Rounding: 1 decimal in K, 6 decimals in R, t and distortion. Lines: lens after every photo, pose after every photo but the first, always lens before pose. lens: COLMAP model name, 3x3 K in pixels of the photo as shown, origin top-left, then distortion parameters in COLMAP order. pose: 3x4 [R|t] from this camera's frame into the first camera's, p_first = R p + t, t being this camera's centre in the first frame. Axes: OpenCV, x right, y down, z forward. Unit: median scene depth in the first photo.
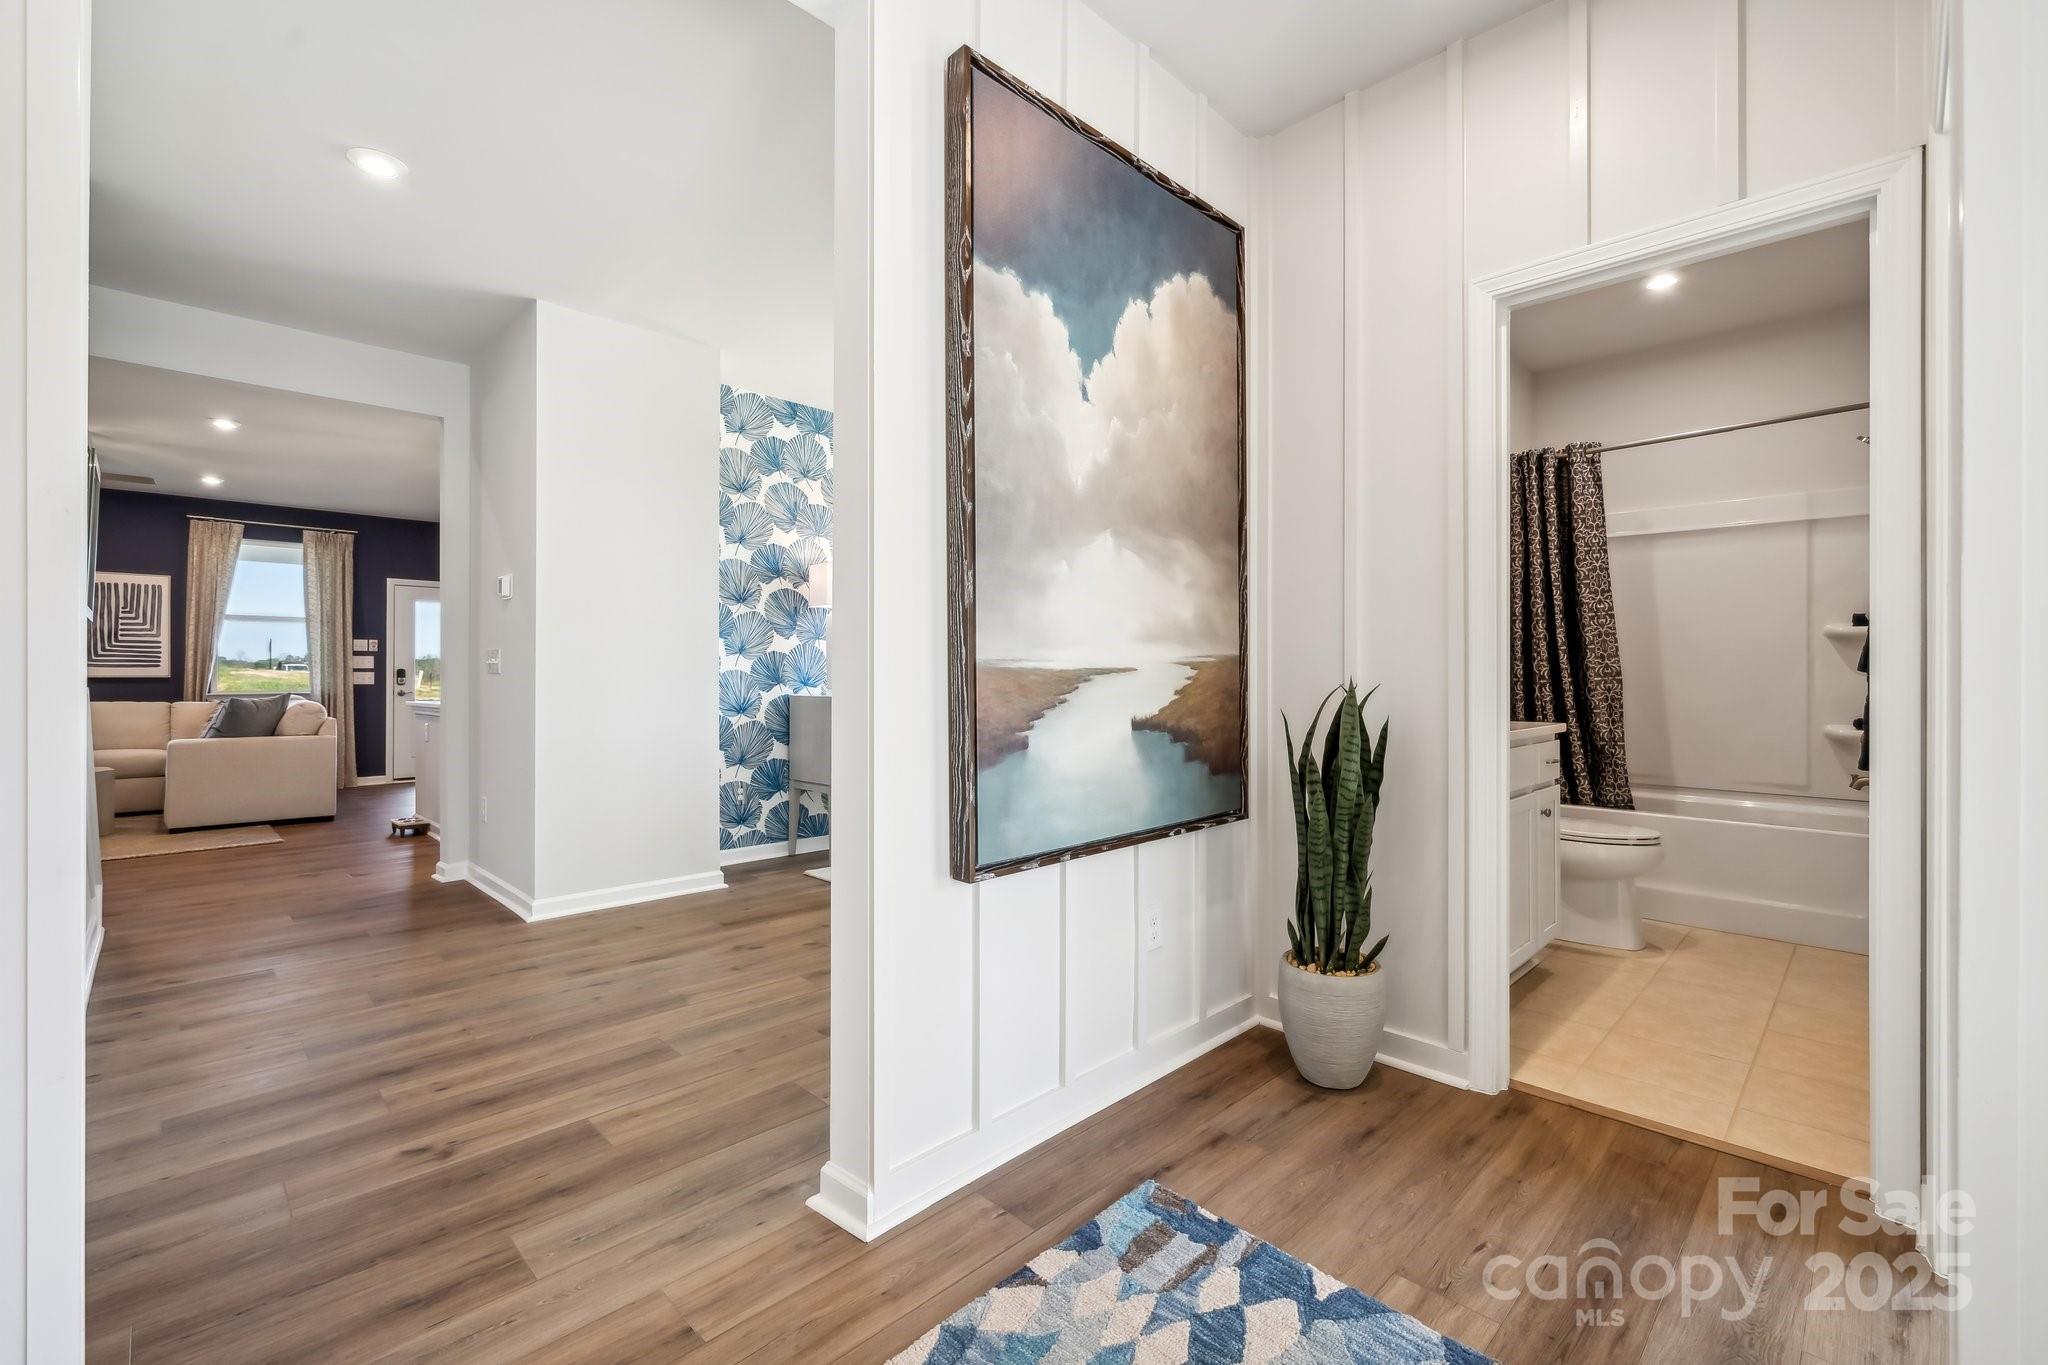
lens RADIAL K [[844.6, 0, 1009.0], [0, 844.6, 671.6], [0, 0, 1]] dist [-0.003790, -0.000258]
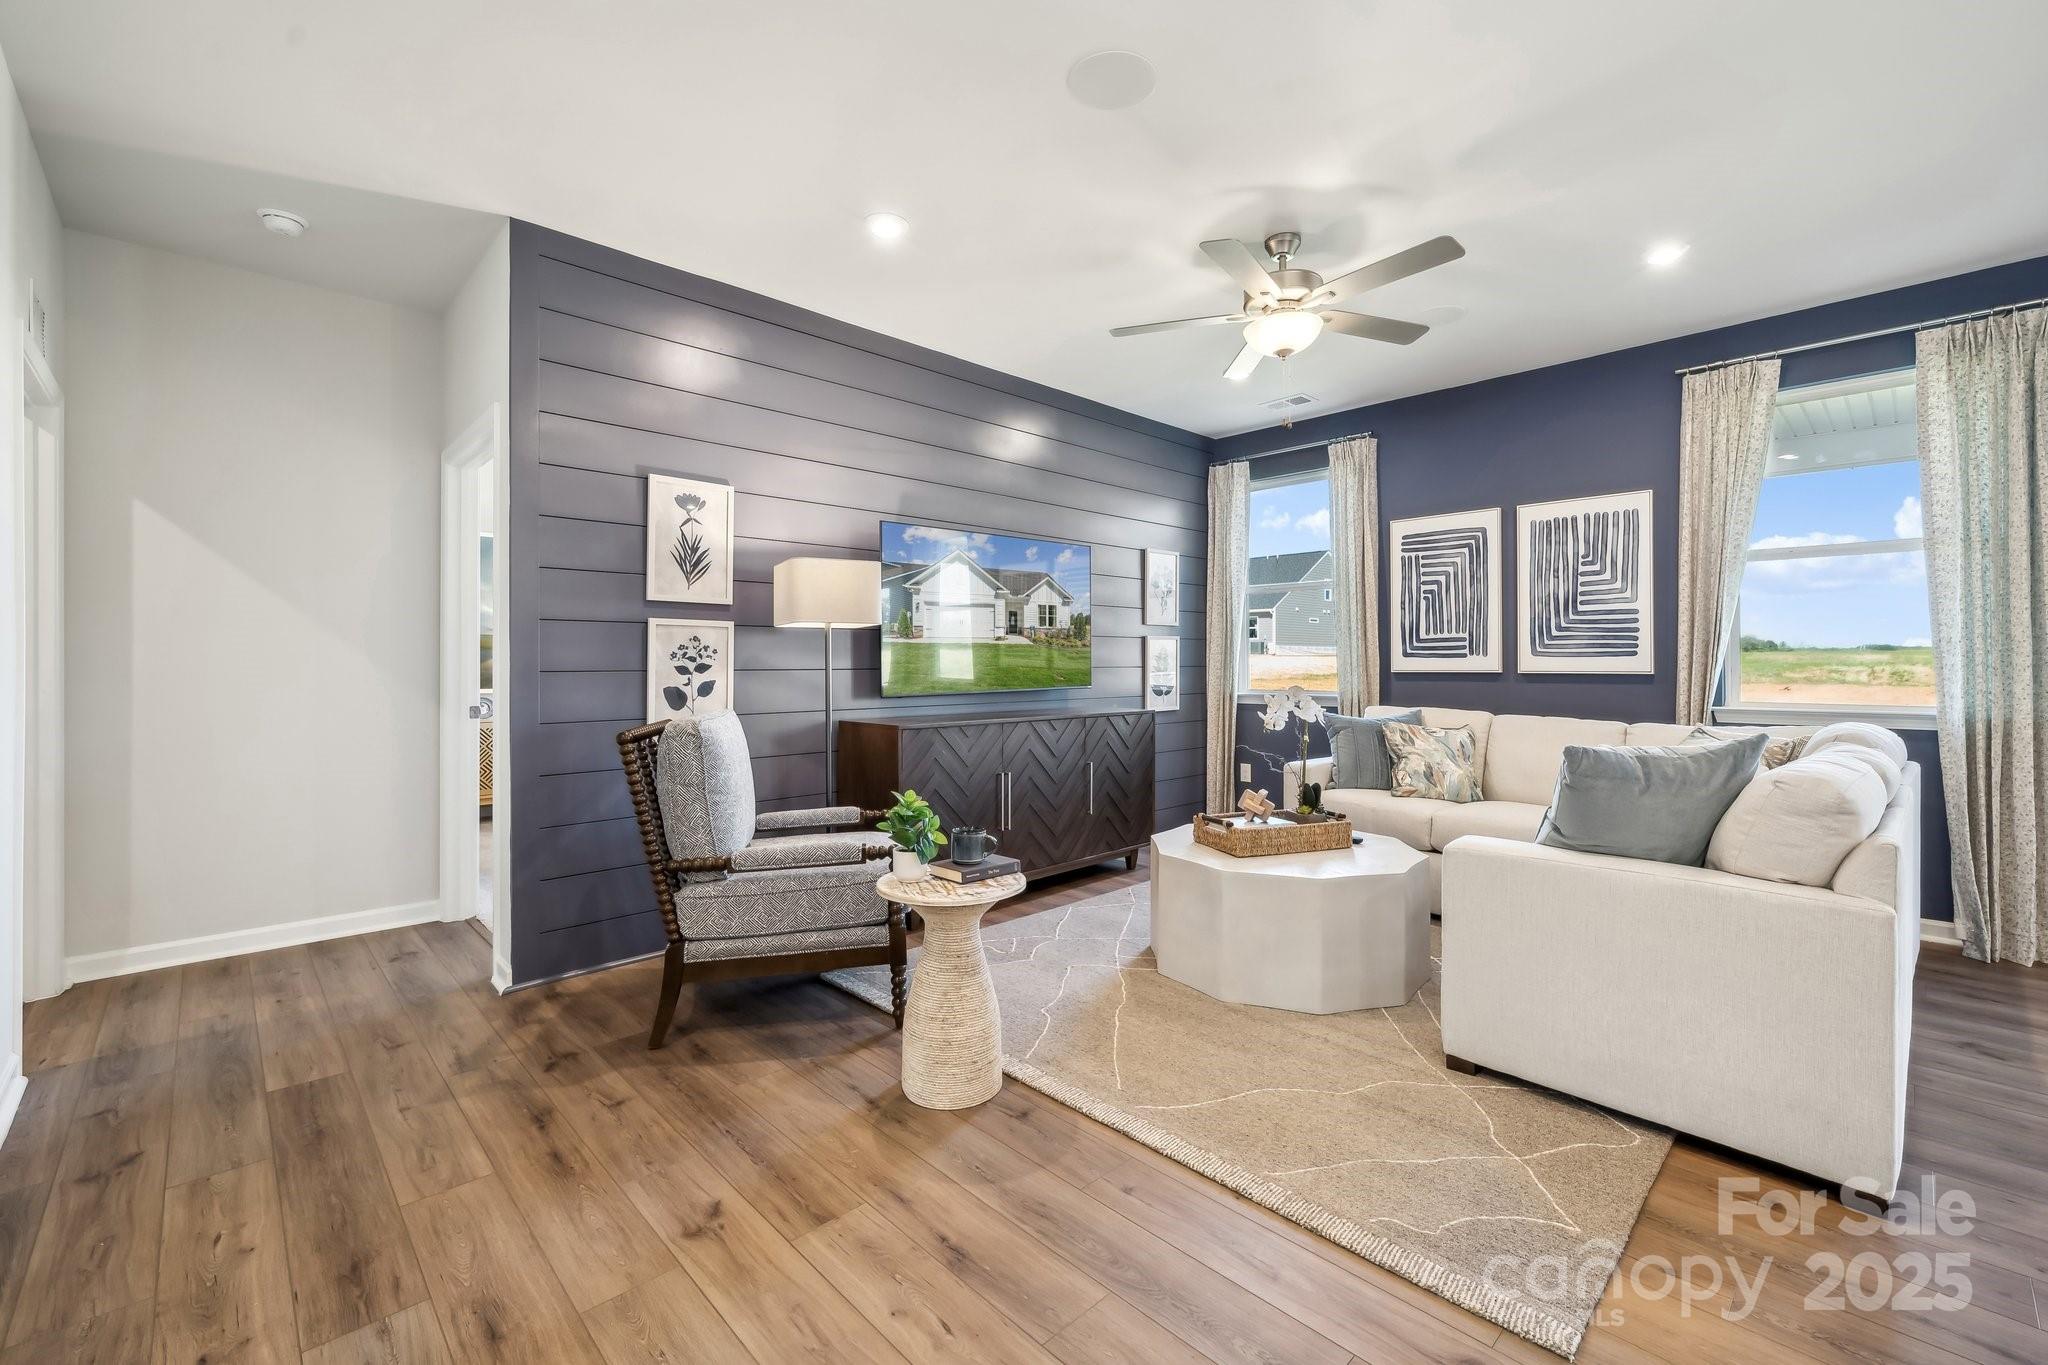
lens RADIAL K [[844.6, 0, 1073.1], [0, 844.6, 660.5], [0, 0, 1]] dist [-0.003790, -0.000258]
pose [[-0.001311, -0.000171, -0.999999, -0.443367], [0.008882, 0.999961, -0.000182, -0.005808], [0.999960, -0.008883, -0.001309, 0.615972]]
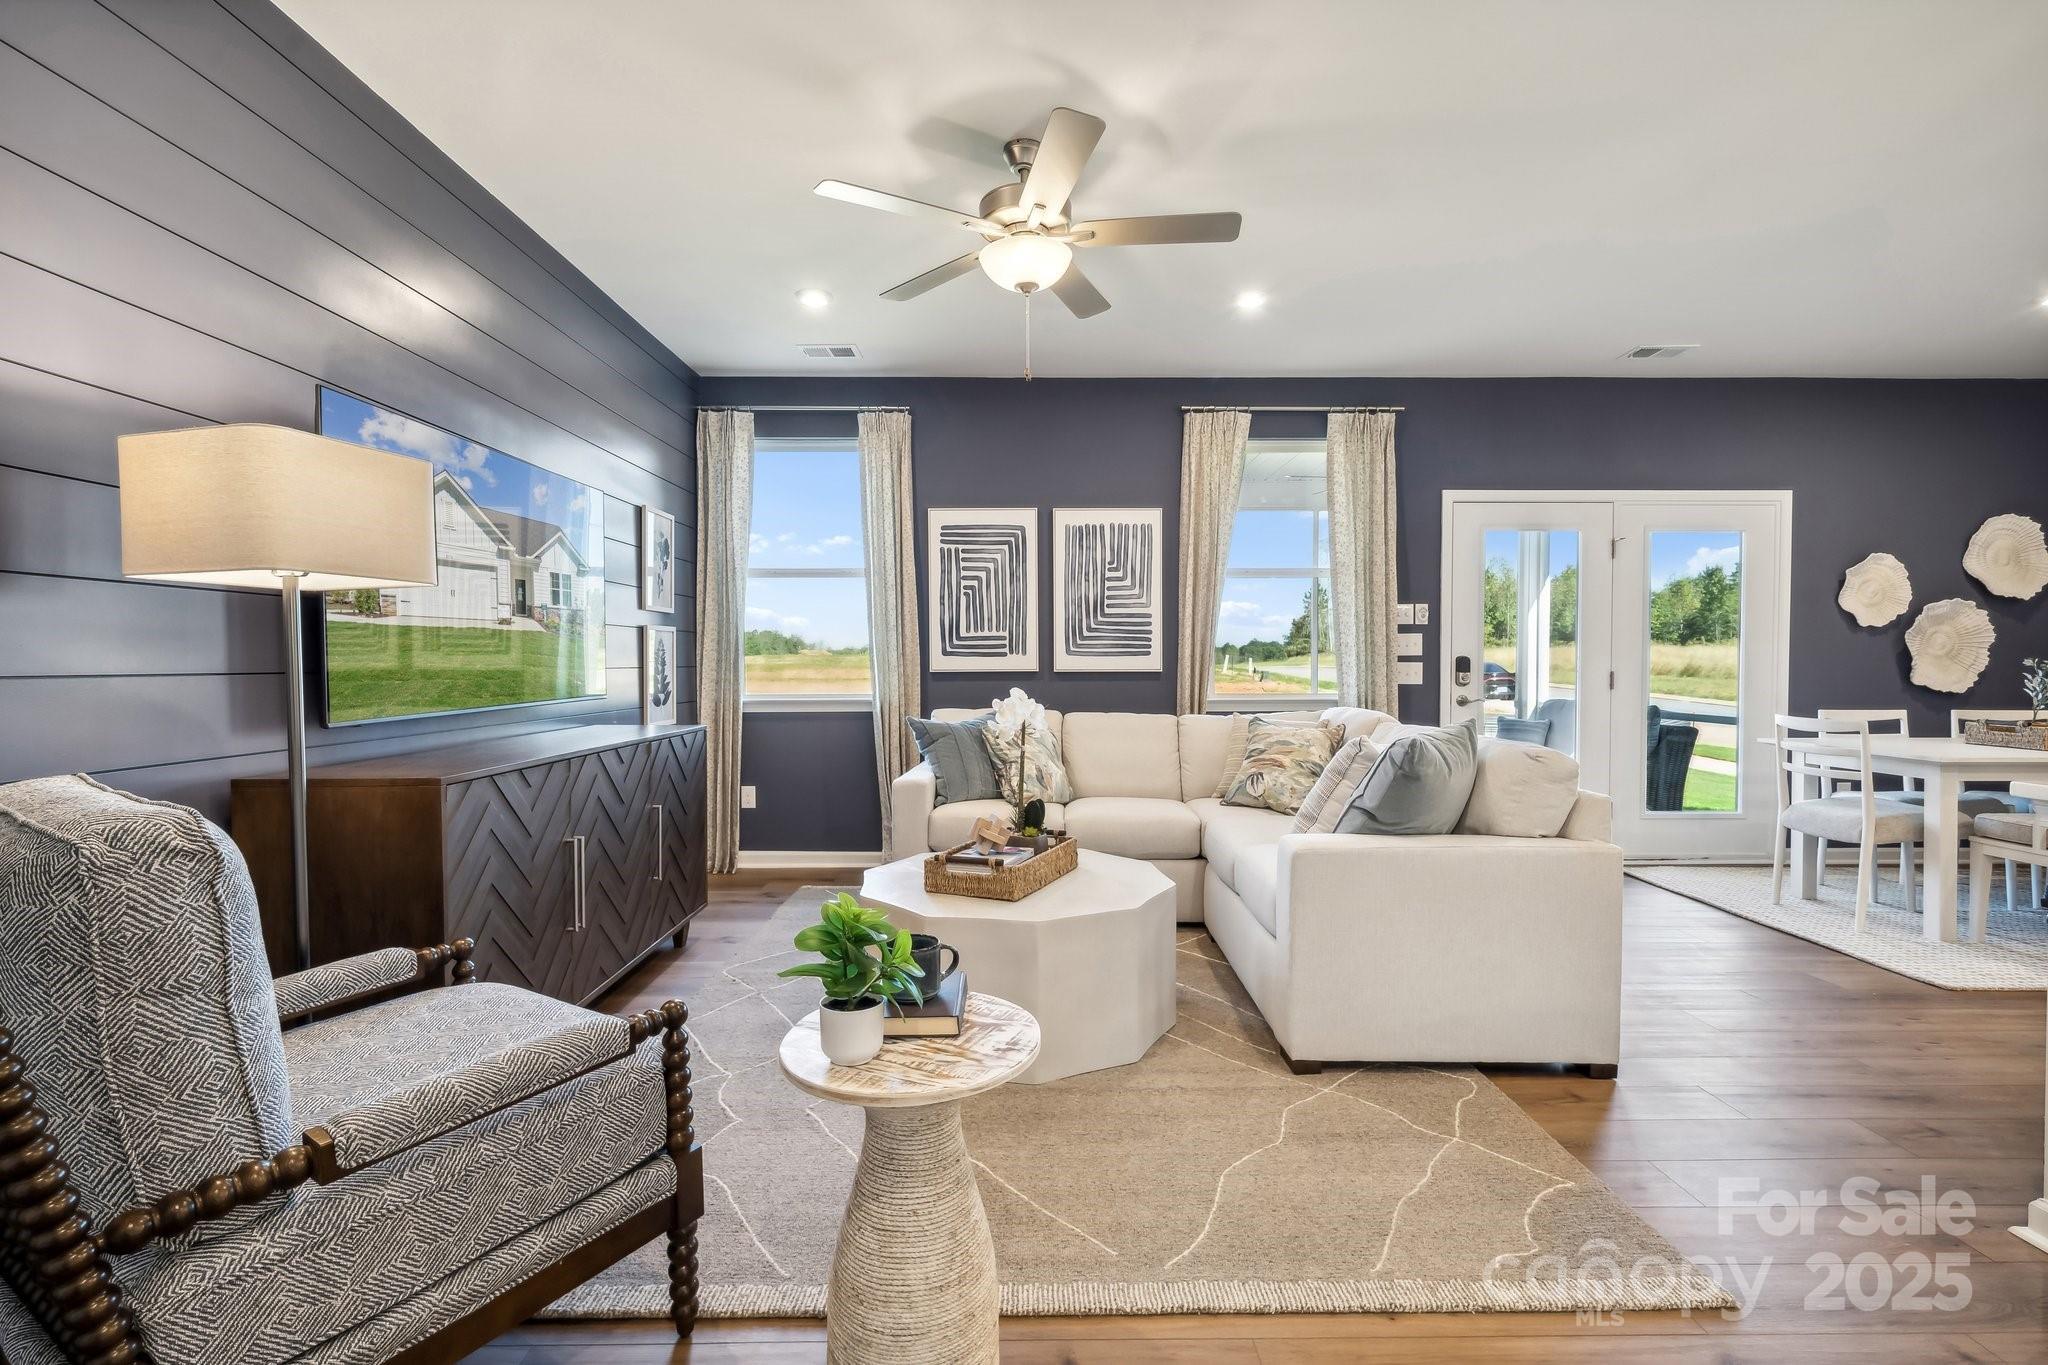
lens RADIAL K [[883.7, 0, 1024.5], [0, 883.7, 681.9], [0, 0, 1]] dist [-0.001129, 0.000513]
pose [[0.703071, 0.017005, -0.710916, -0.597729], [0.005735, 0.999546, 0.029581, -0.006004], [0.711097, -0.024875, 0.702654, 0.463783]]
